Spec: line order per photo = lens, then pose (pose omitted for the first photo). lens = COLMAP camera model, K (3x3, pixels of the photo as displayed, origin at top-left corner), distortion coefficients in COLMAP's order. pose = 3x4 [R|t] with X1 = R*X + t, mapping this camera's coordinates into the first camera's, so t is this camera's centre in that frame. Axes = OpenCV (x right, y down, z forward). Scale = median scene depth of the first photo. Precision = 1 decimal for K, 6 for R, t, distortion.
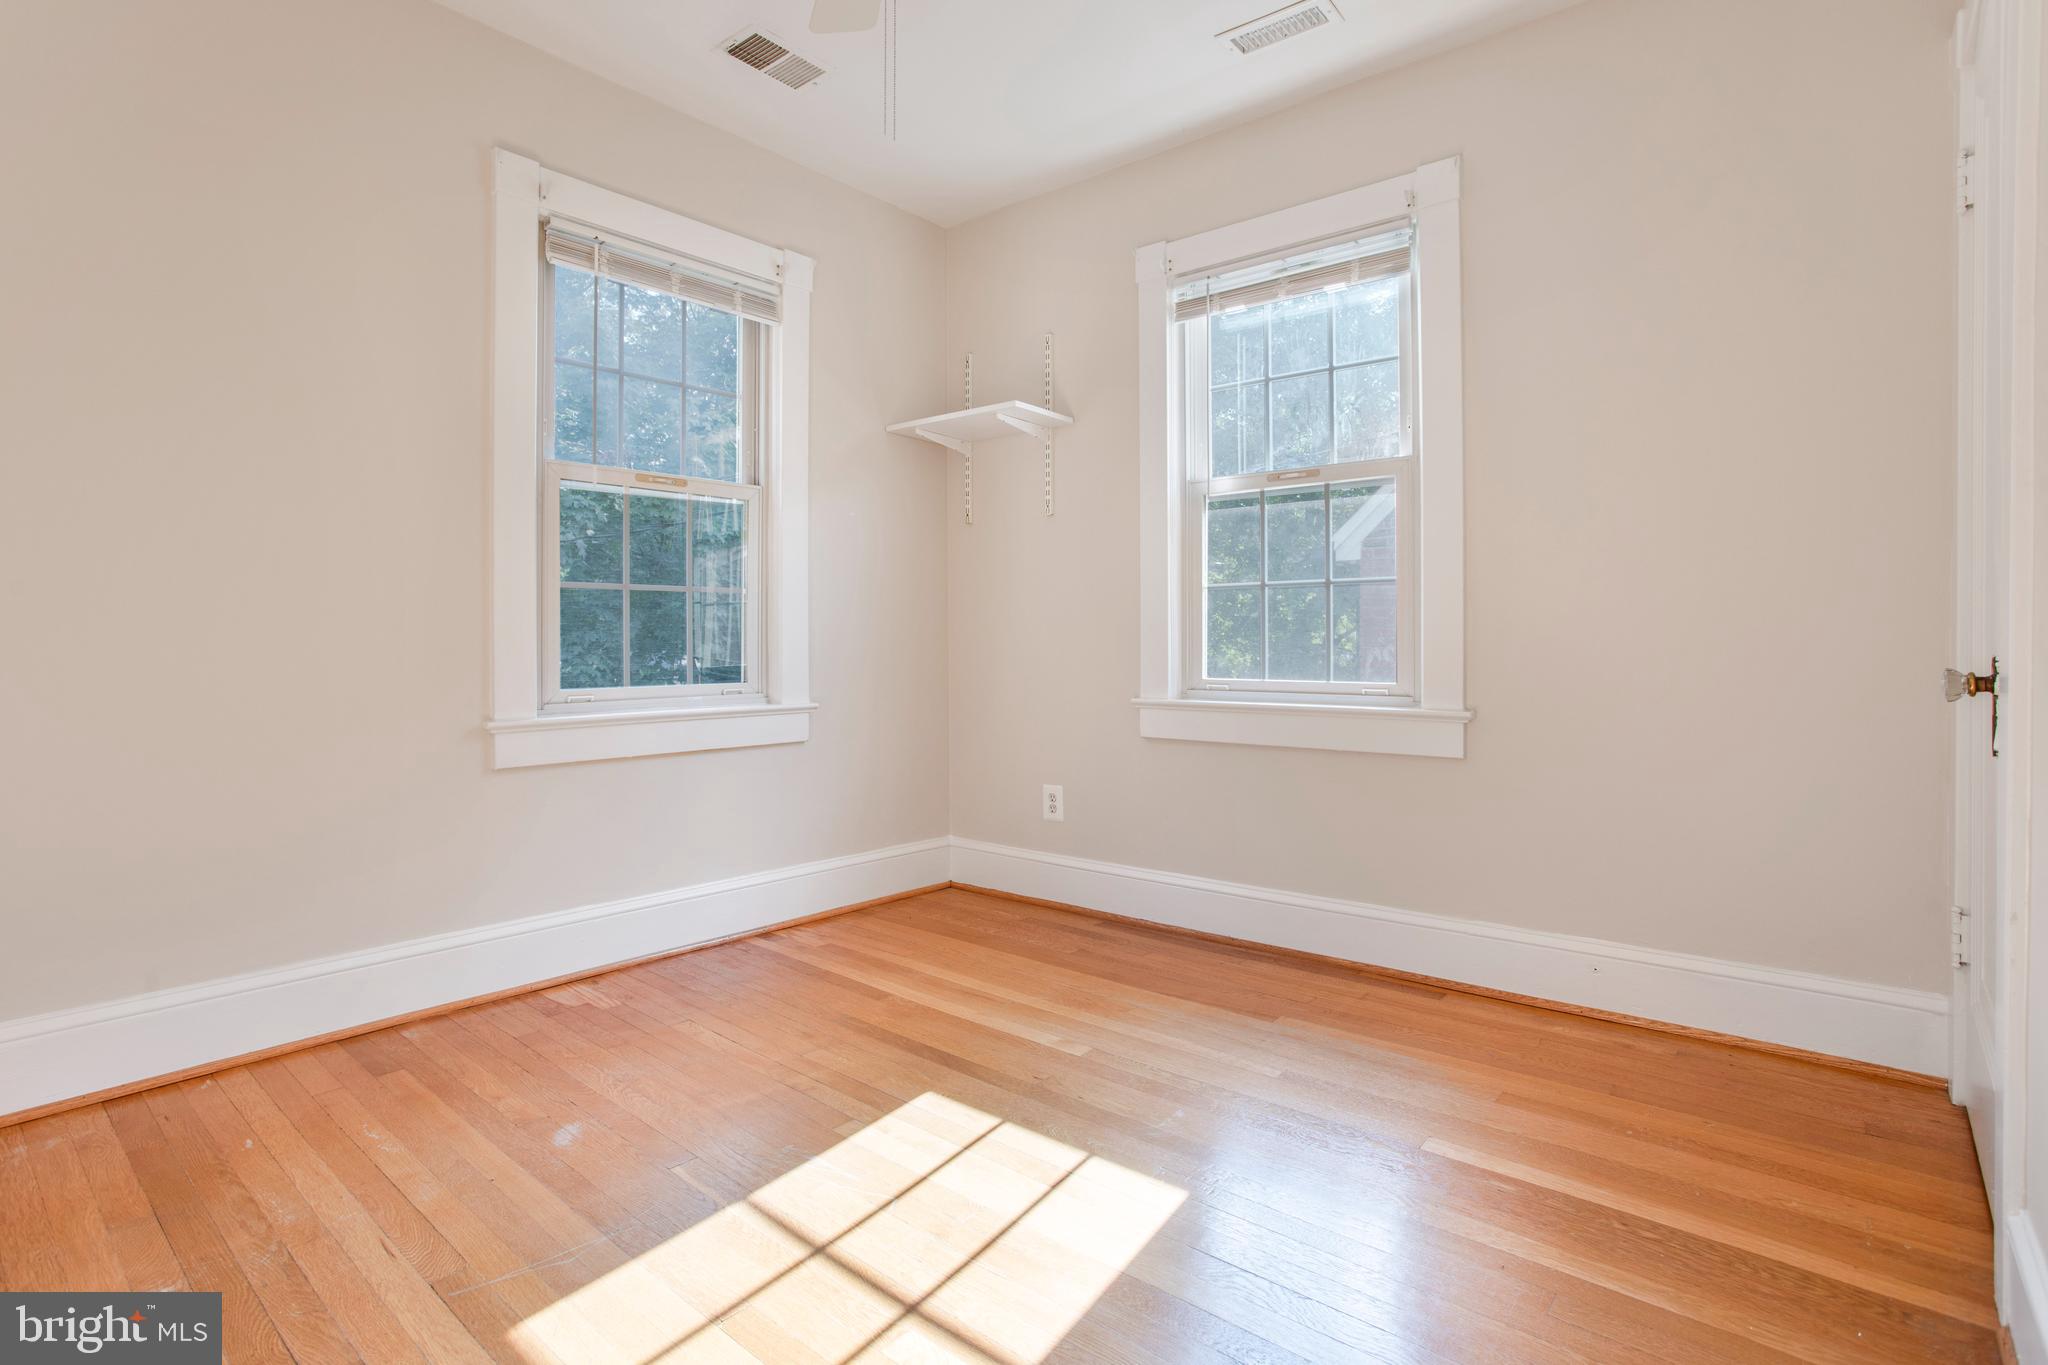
lens RADIAL K [[1004.9, 0, 1023.6], [0, 1004.9, 663.2], [0, 0, 1]] dist [-0.055285, 0.019909]
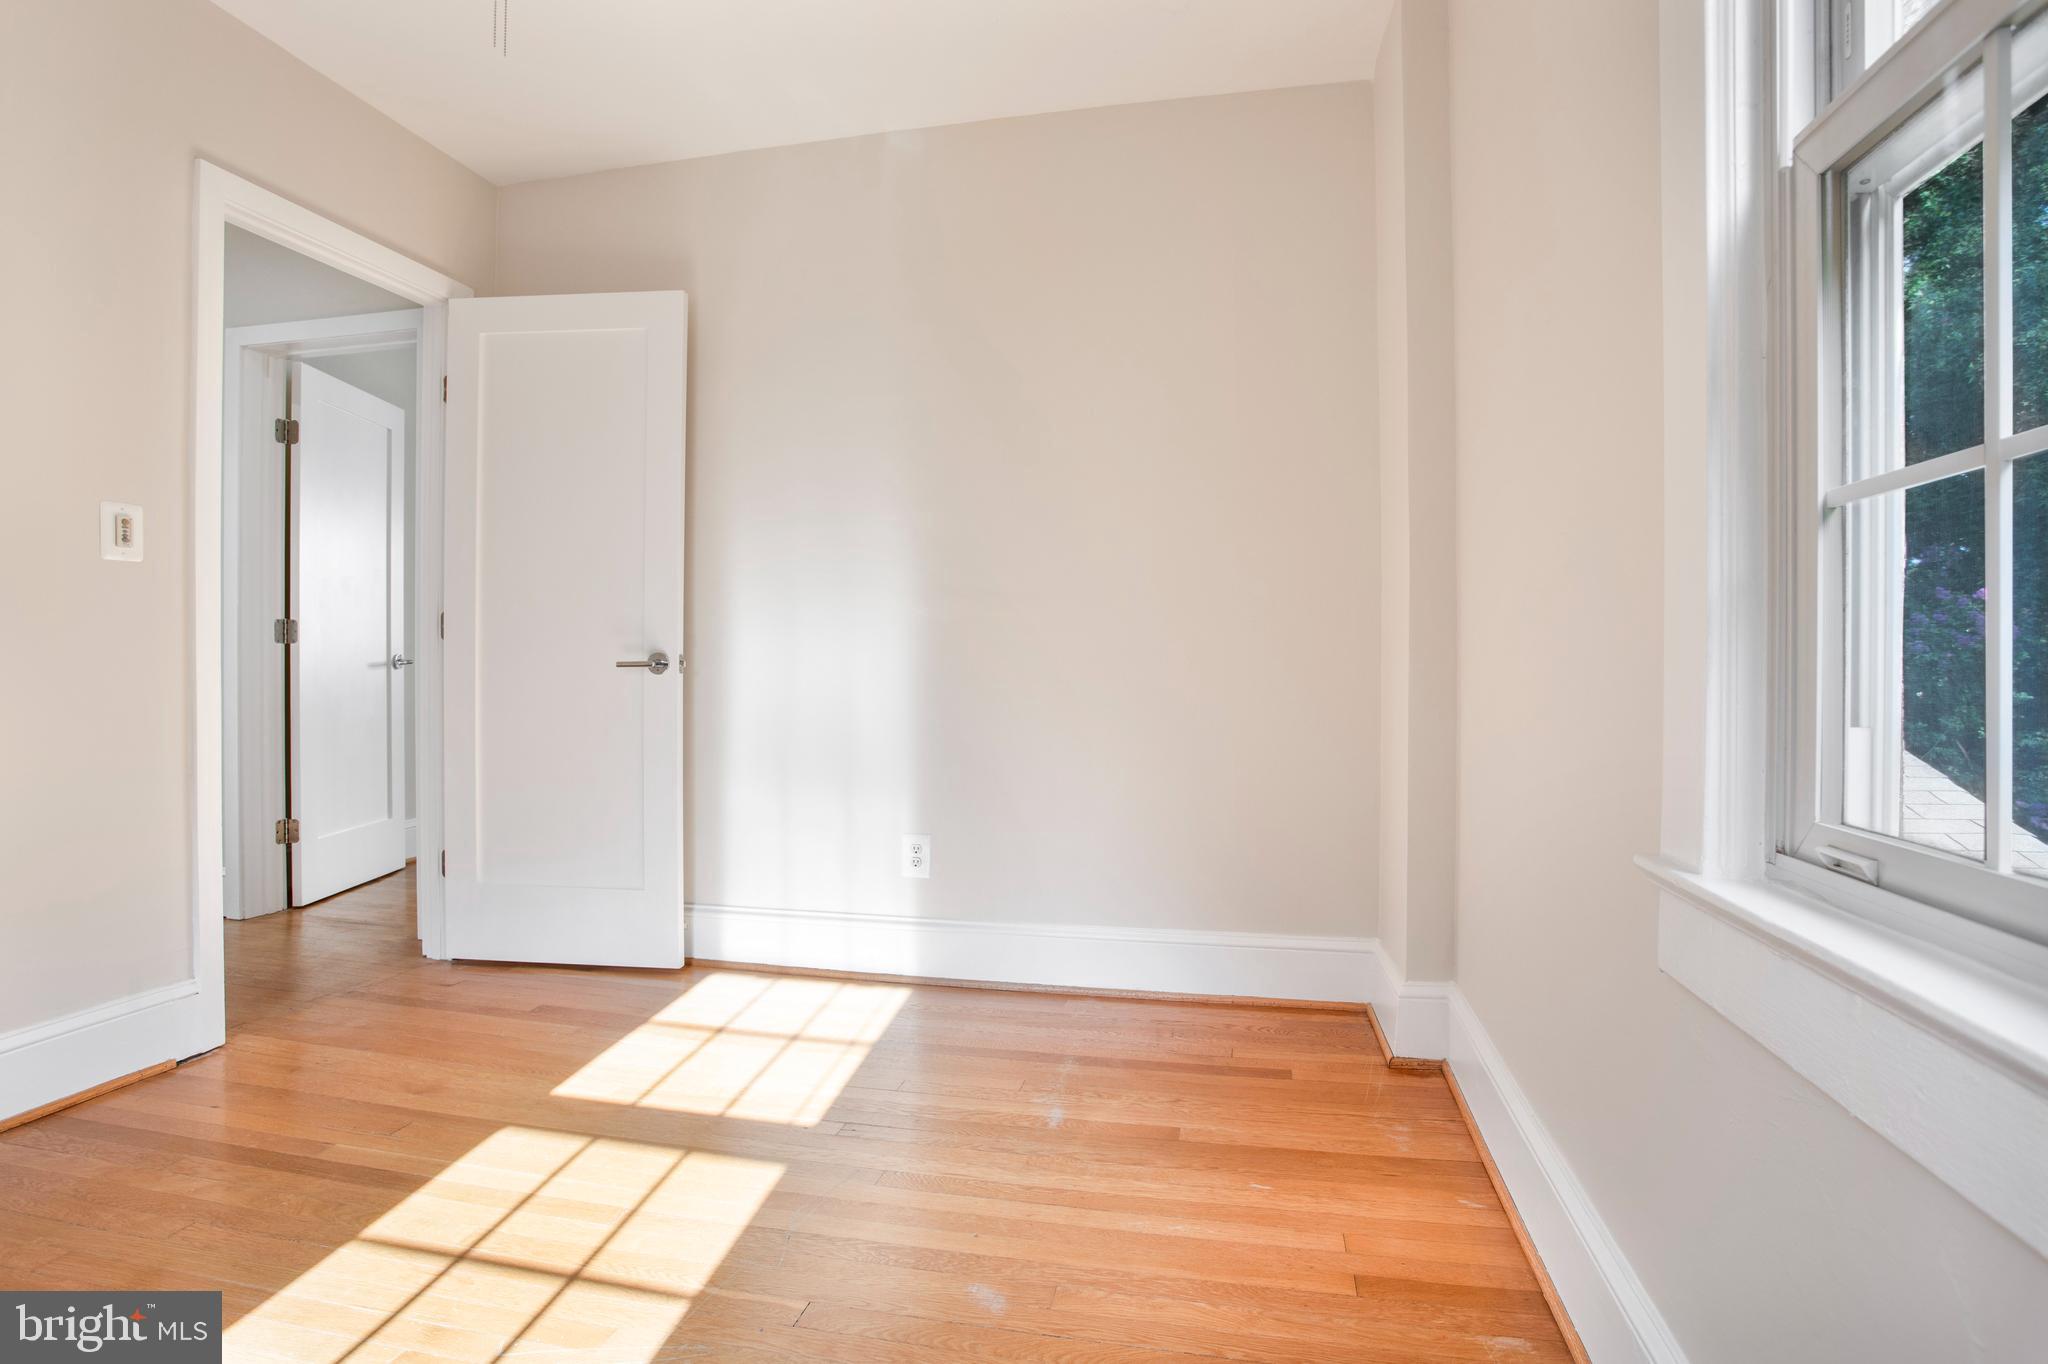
lens RADIAL K [[1004.9, 0, 1023.6], [0, 1004.9, 662.7], [0, 0, 1]] dist [-0.055285, 0.019909]
pose [[-0.875515, 0.005145, -0.483163, -0.118185], [-0.010417, 0.999510, 0.029518, -0.068021], [0.483078, 0.030877, -0.875033, 1.908769]]
